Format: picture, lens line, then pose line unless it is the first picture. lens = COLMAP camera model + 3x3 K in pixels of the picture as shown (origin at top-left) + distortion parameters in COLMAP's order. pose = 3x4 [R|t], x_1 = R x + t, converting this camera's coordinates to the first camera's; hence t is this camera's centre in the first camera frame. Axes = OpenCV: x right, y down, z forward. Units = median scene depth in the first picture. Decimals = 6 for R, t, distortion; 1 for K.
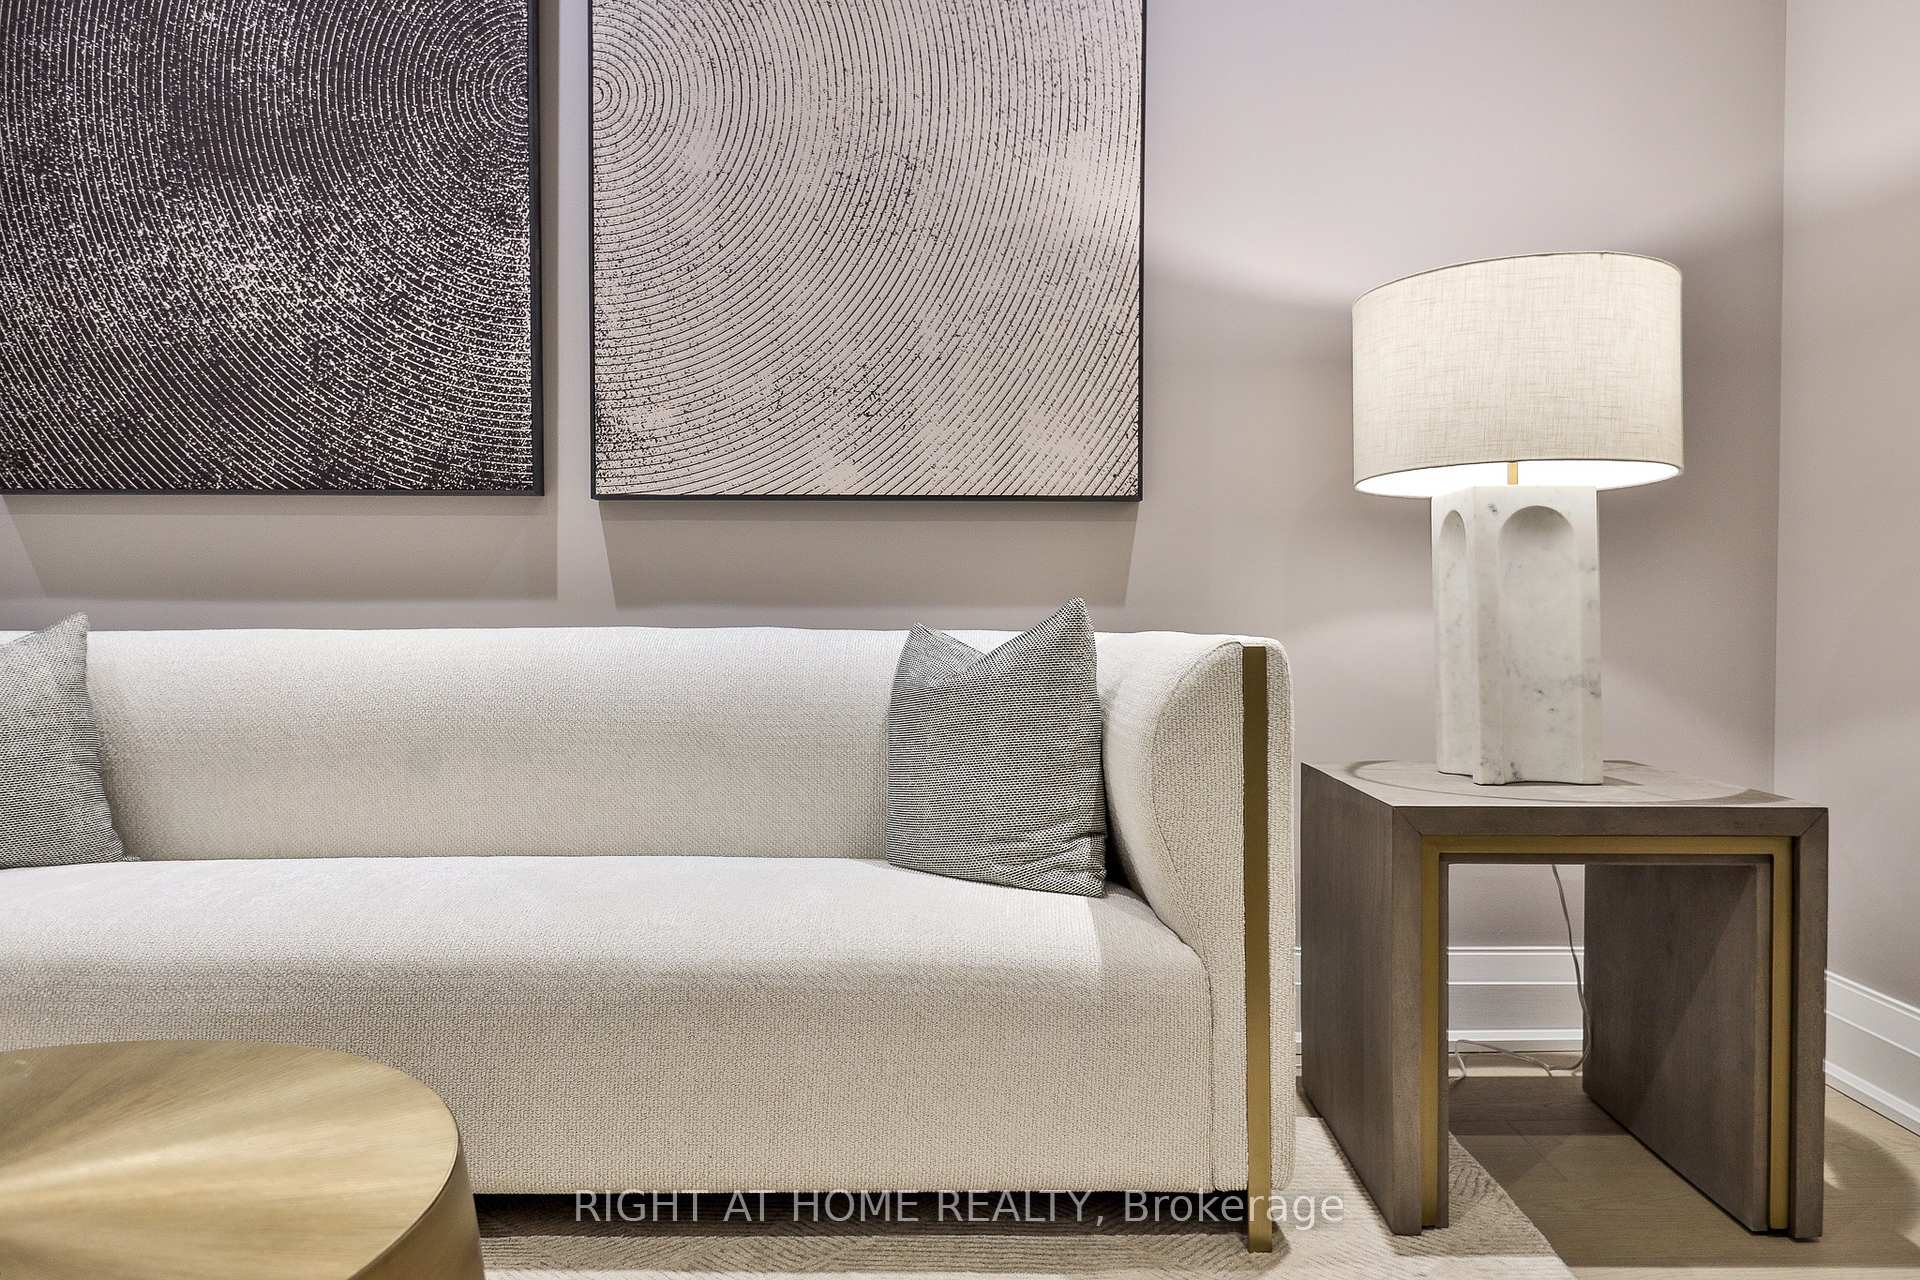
lens RADIAL K [[1355.9, 0, 962.6], [0, 1355.9, 623.3], [0, 0, 1]] dist [-0.004884, 0.012937]
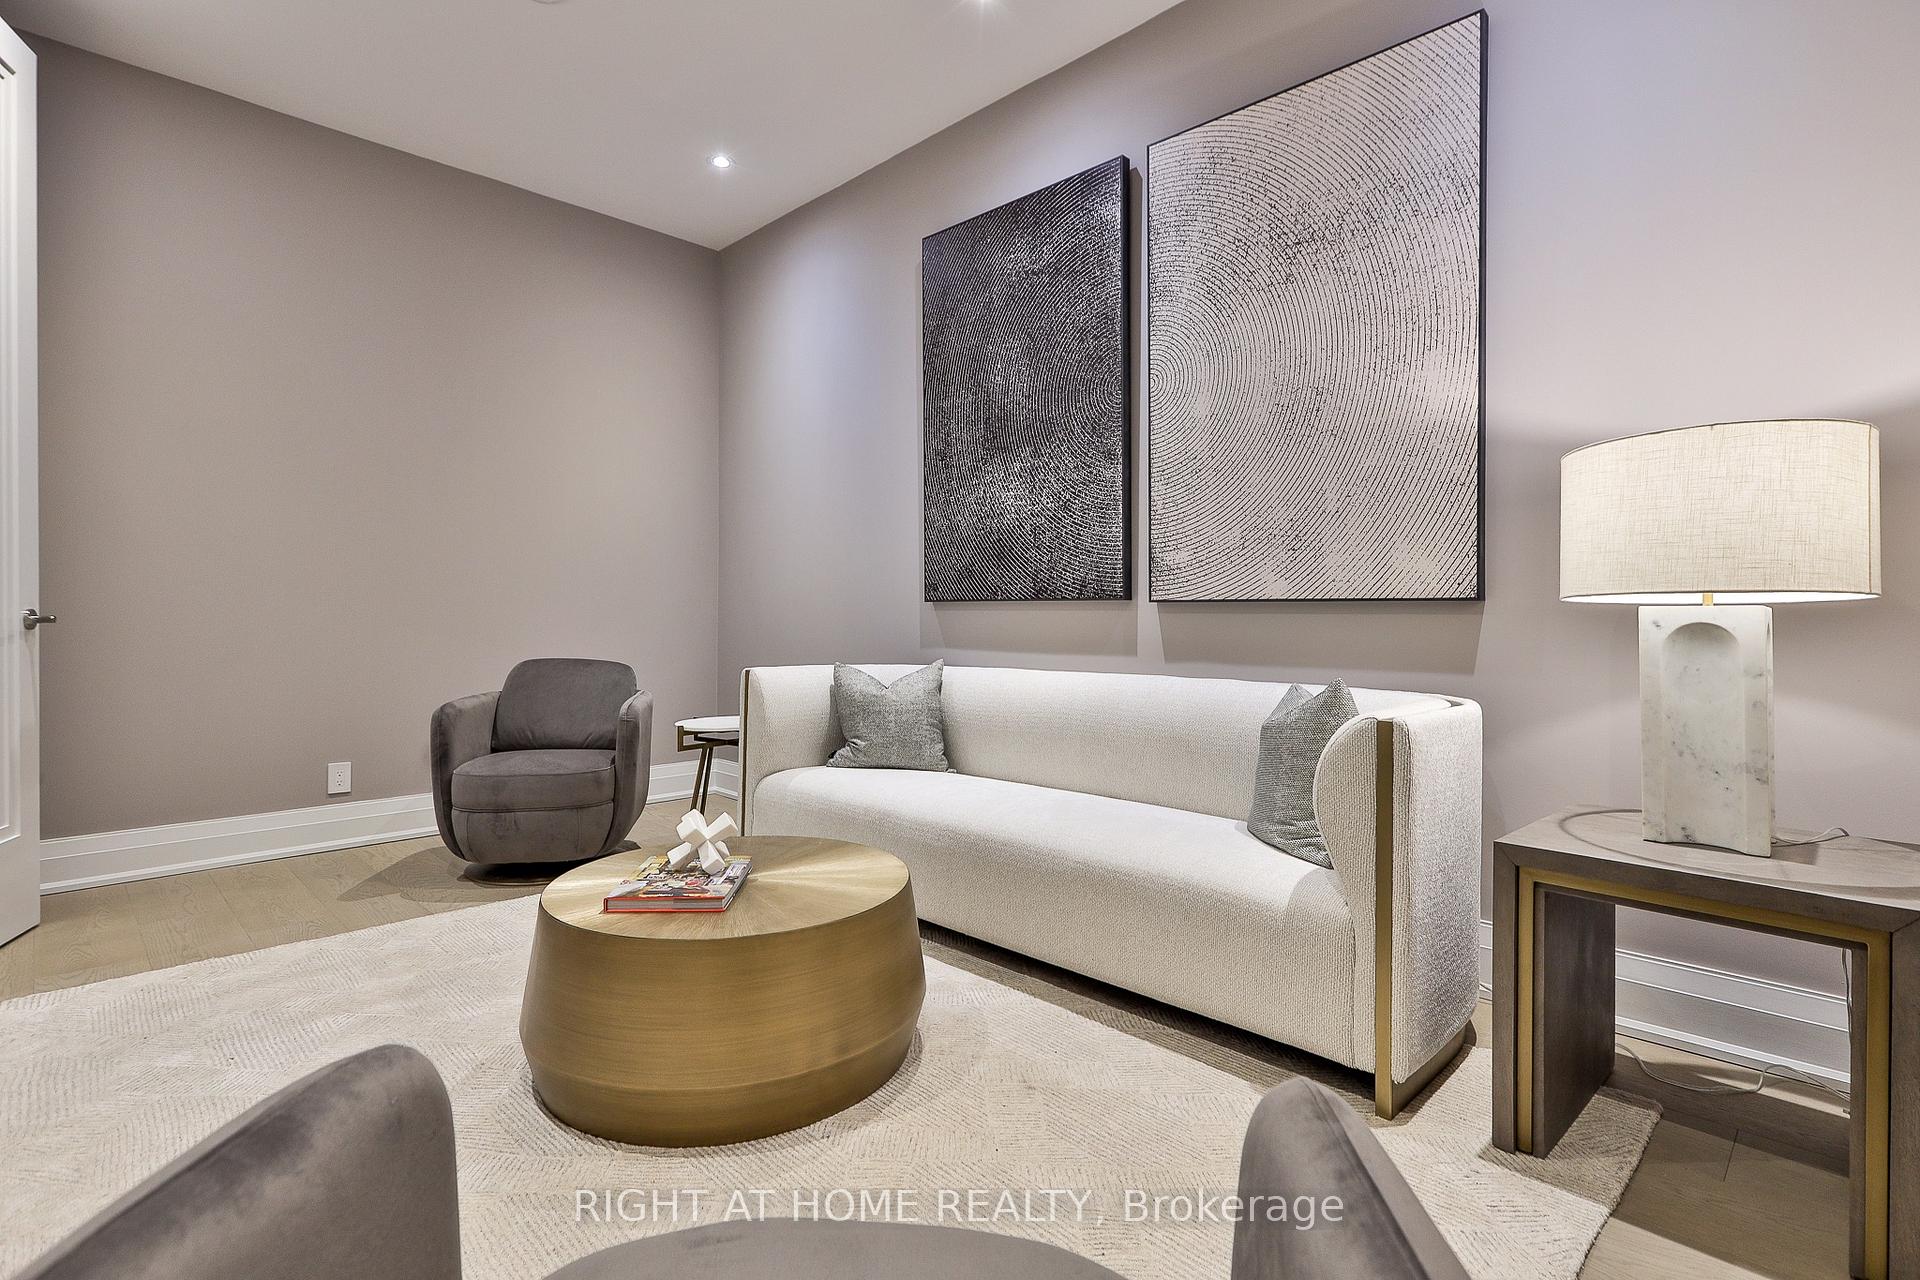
lens RADIAL K [[926.7, 0, 966.4], [0, 926.7, 595.8], [0, 0, 1]] dist [0.004434, 0.000361]
pose [[0.710489, -0.012388, -0.703599, 0.432559], [-0.010457, 0.999549, -0.028159, -0.063224], [0.703630, 0.027364, 0.710039, -0.063499]]
